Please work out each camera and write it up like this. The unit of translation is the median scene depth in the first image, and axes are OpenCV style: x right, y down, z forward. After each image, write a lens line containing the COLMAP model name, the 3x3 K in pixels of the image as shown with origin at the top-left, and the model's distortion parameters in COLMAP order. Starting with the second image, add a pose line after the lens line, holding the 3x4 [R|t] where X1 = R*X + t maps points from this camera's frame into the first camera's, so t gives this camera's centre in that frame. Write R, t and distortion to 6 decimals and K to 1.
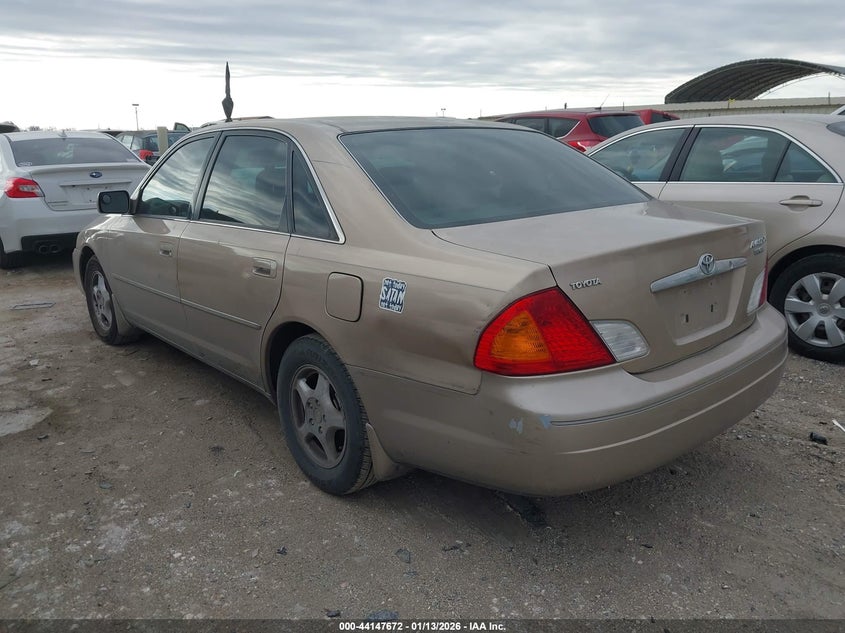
lens RADIAL K [[755.2, 0, 422.5], [0, 755.2, 316.5], [0, 0, 1]] dist [-0.183829, 0.000782]
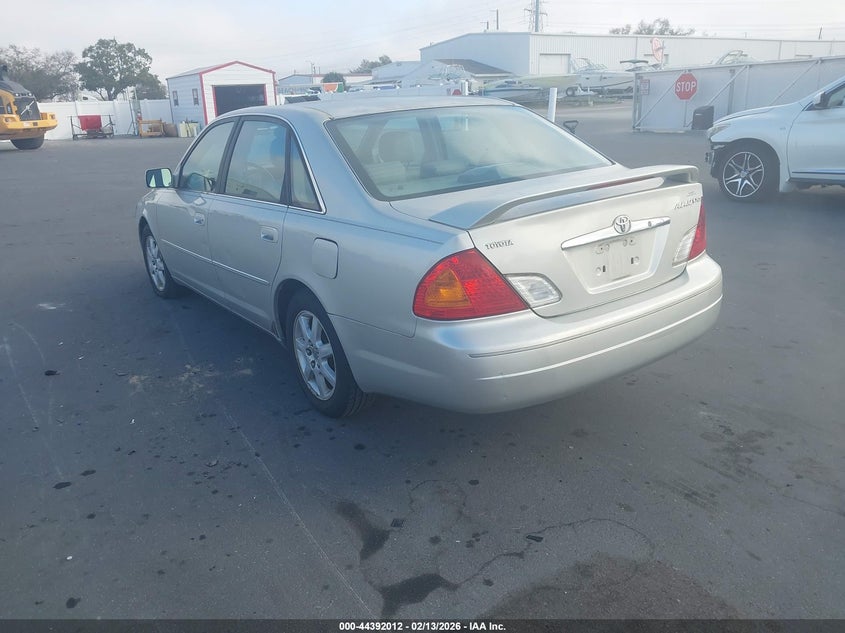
lens RADIAL K [[755.2, 0, 422.5], [0, 755.2, 316.5], [0, 0, 1]] dist [-0.183829, 0.000782]
pose [[0.995458, -0.012671, -0.094350, 0.154882], [0.018198, 0.998153, 0.057953, 0.000358], [0.093441, -0.059407, 0.993851, -0.185211]]
